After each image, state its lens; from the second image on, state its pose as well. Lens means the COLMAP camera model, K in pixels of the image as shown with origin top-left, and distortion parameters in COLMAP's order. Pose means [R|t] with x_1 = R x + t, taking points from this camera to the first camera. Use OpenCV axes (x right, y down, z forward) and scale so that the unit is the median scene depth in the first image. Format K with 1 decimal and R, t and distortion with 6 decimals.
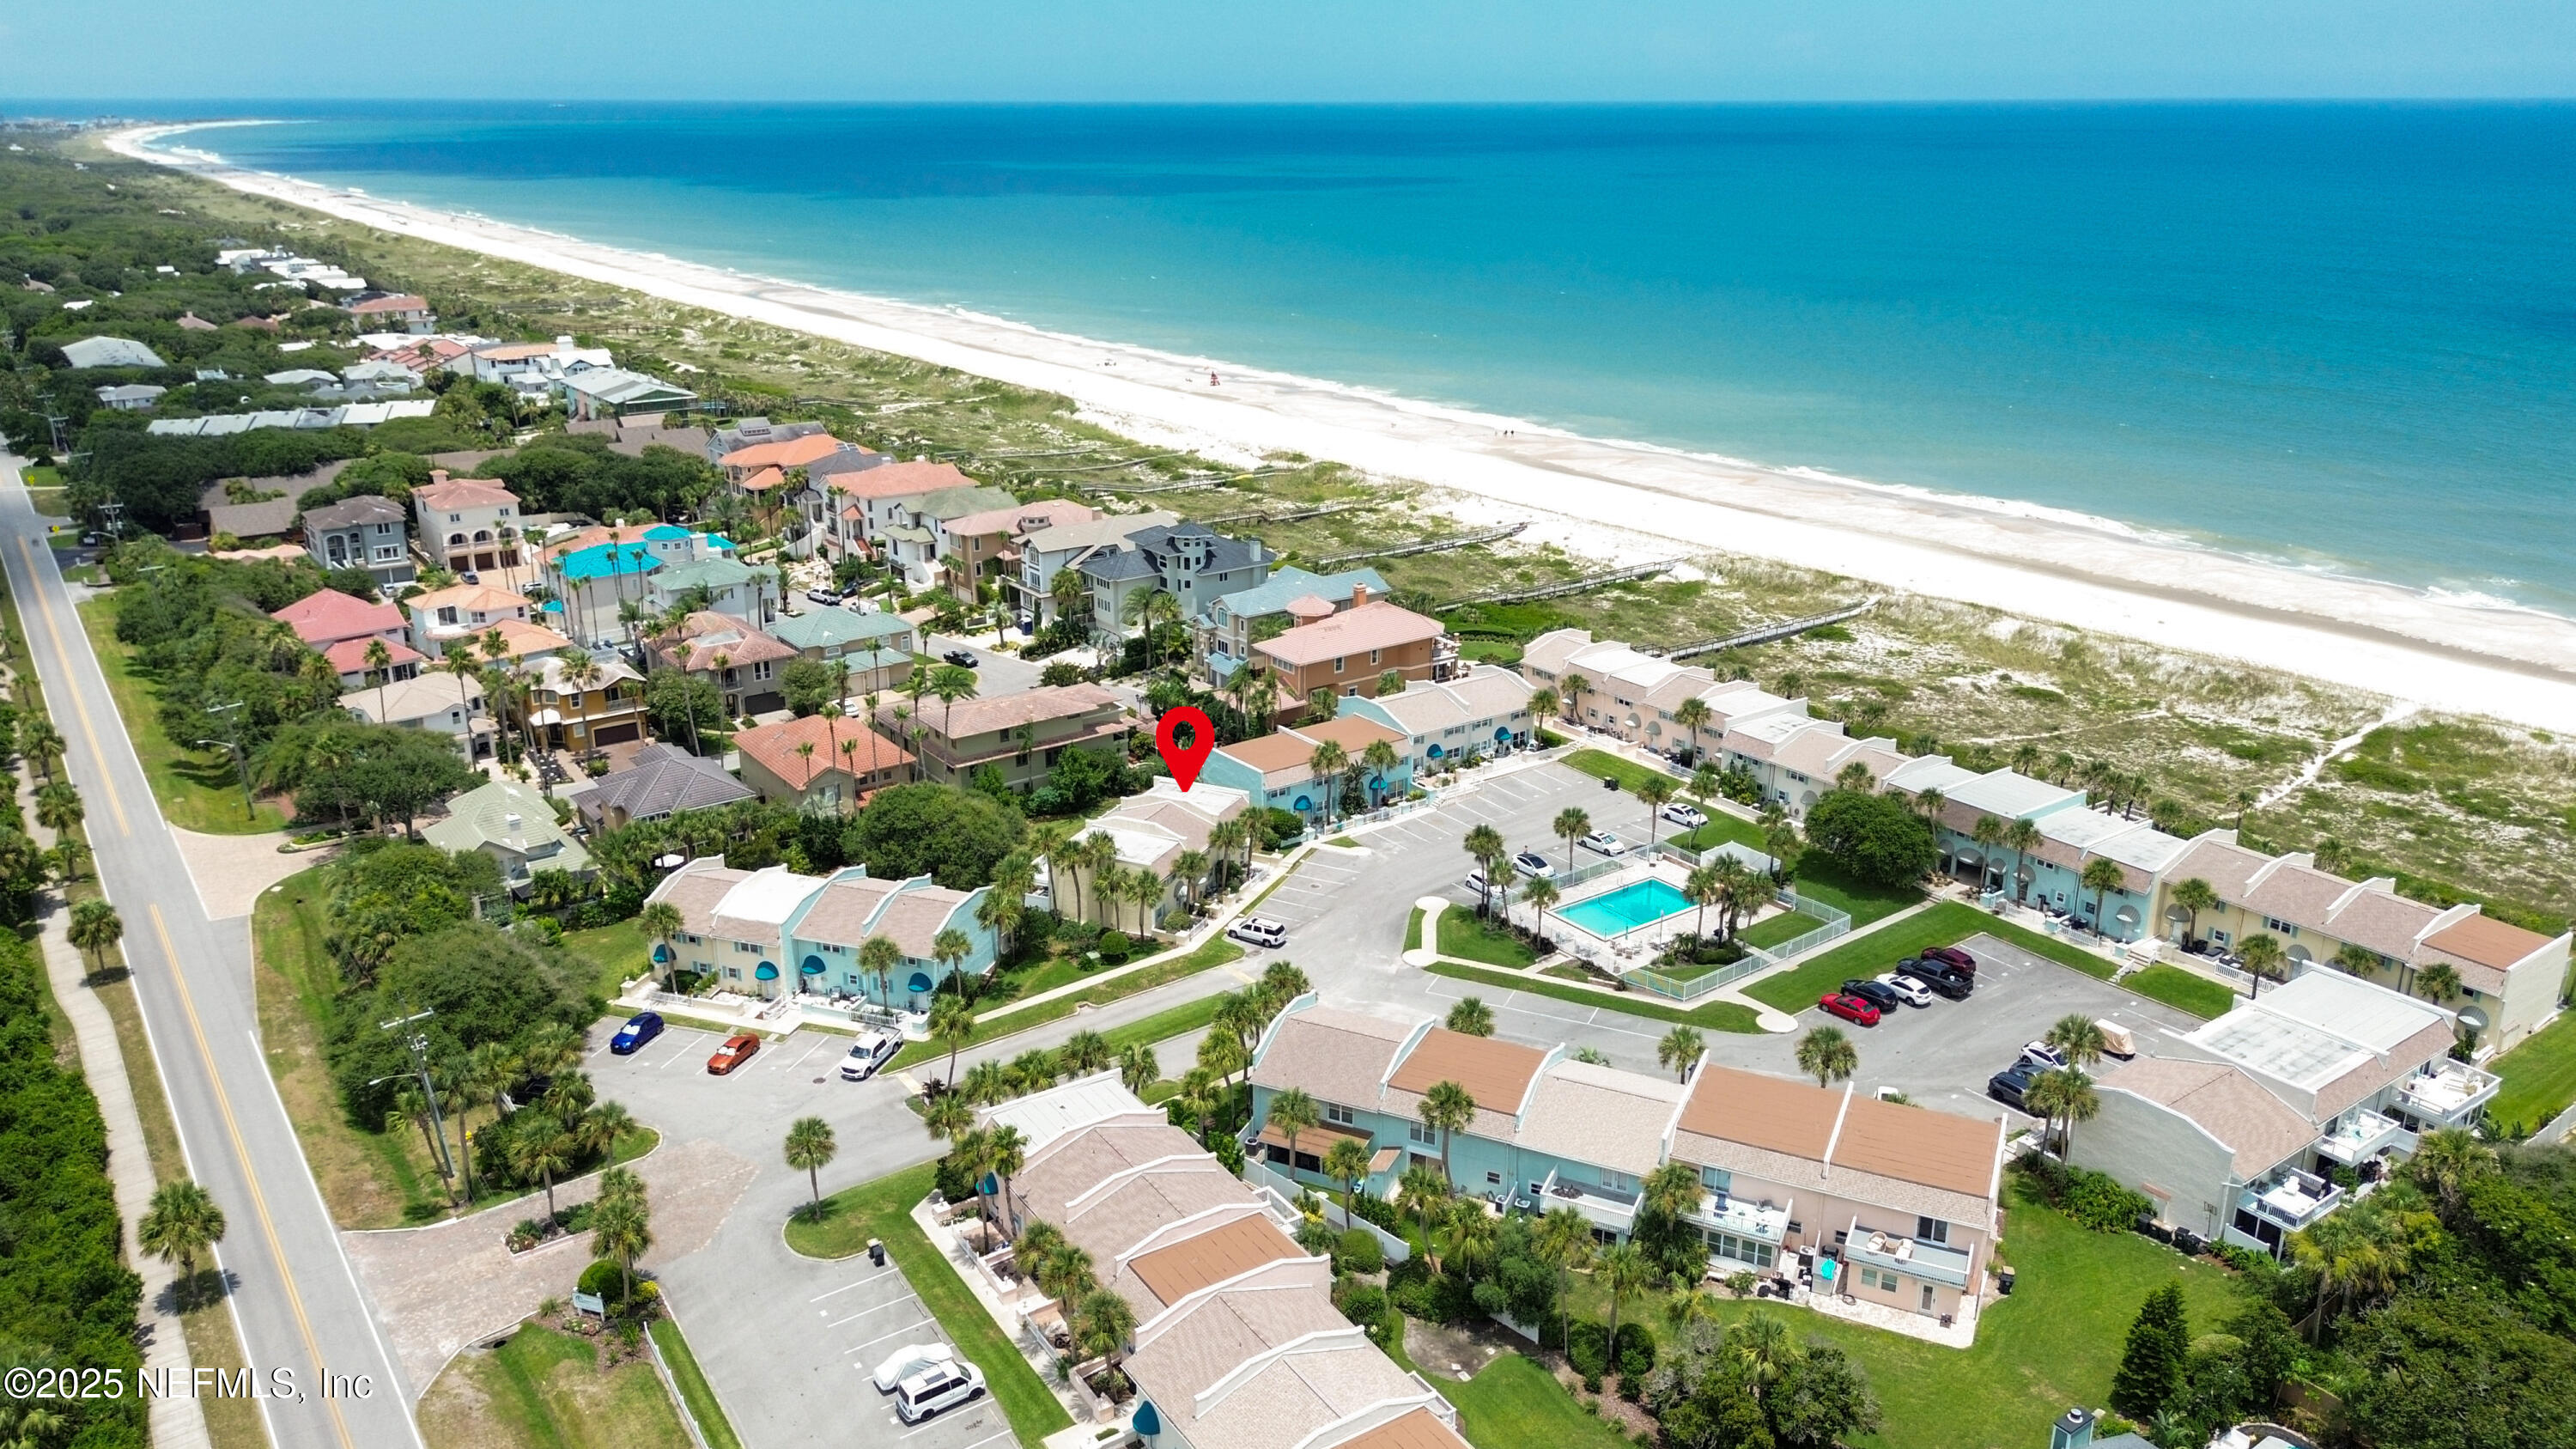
lens RADIAL K [[1866.6, 0, 1288.0], [0, 1866.6, 724.5], [0, 0, 1]] dist [0.108921, -0.157460]
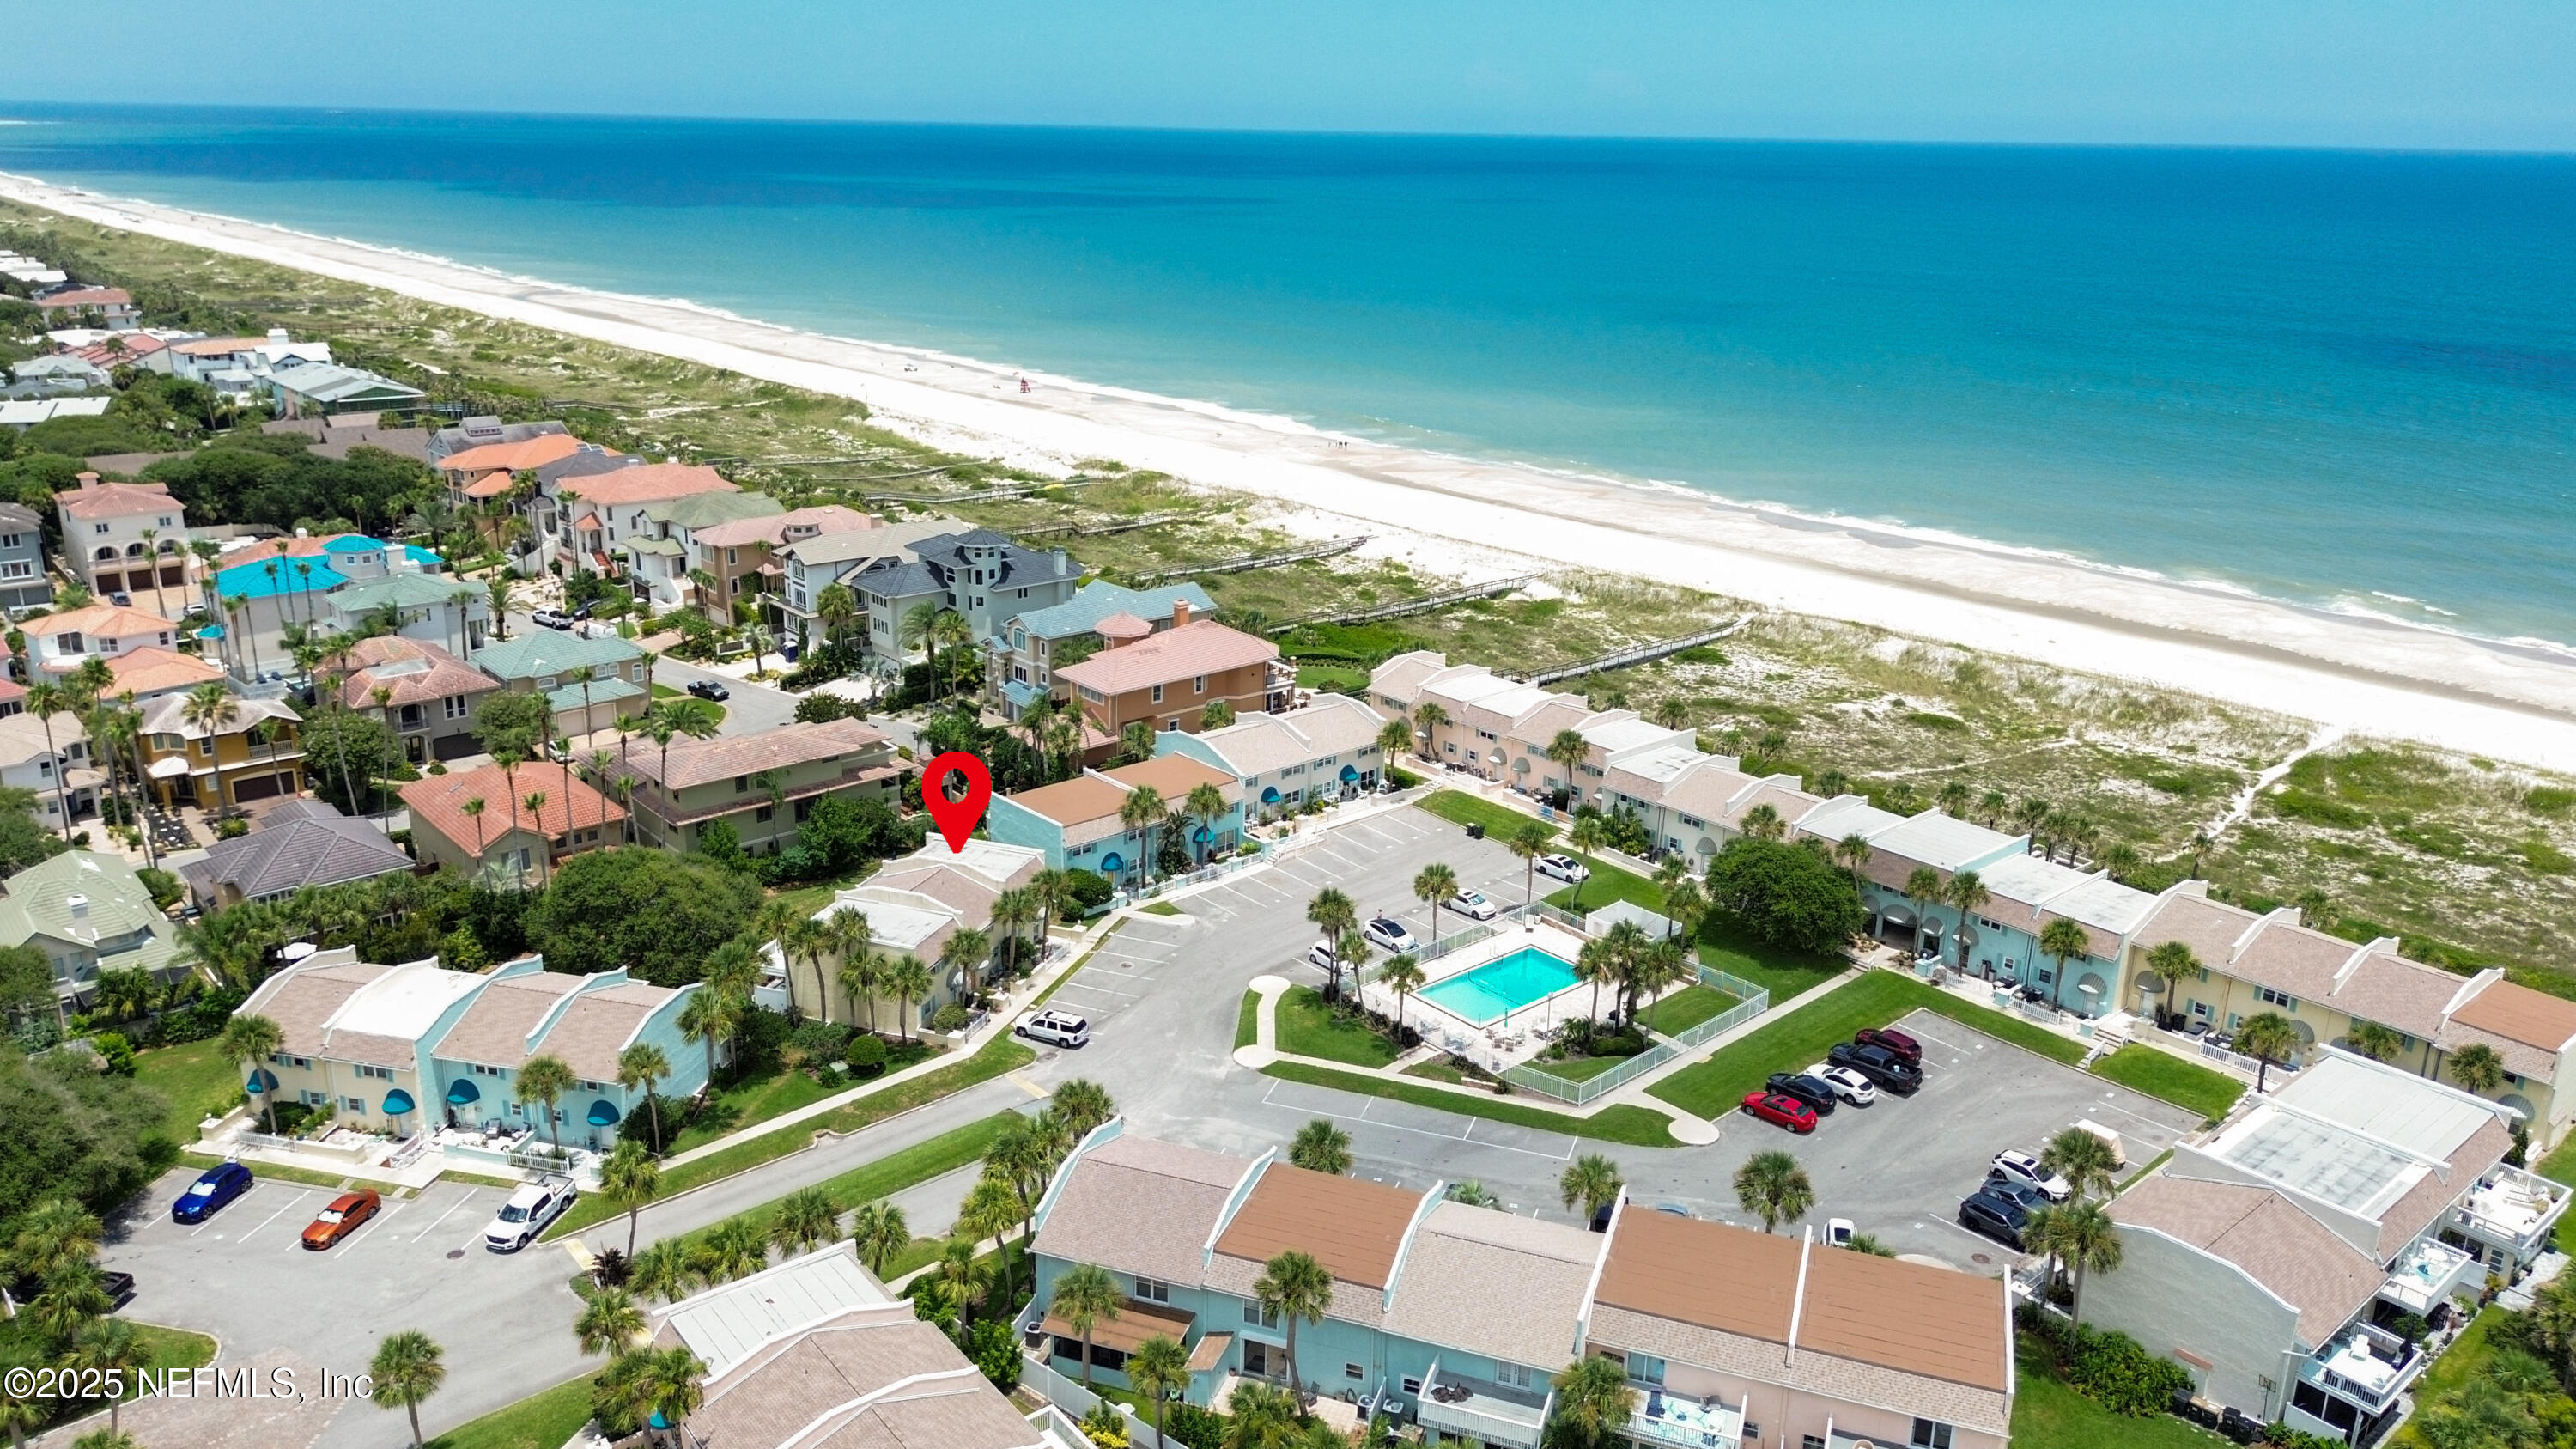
lens RADIAL K [[1866.6, 0, 1288.0], [0, 1866.6, 724.5], [0, 0, 1]] dist [0.108921, -0.157460]
pose [[0.995882, -0.009143, 0.090200, 0.010508], [0.010553, 0.999829, -0.015168, -0.004791], [-0.090046, 0.016057, 0.995808, 0.153139]]
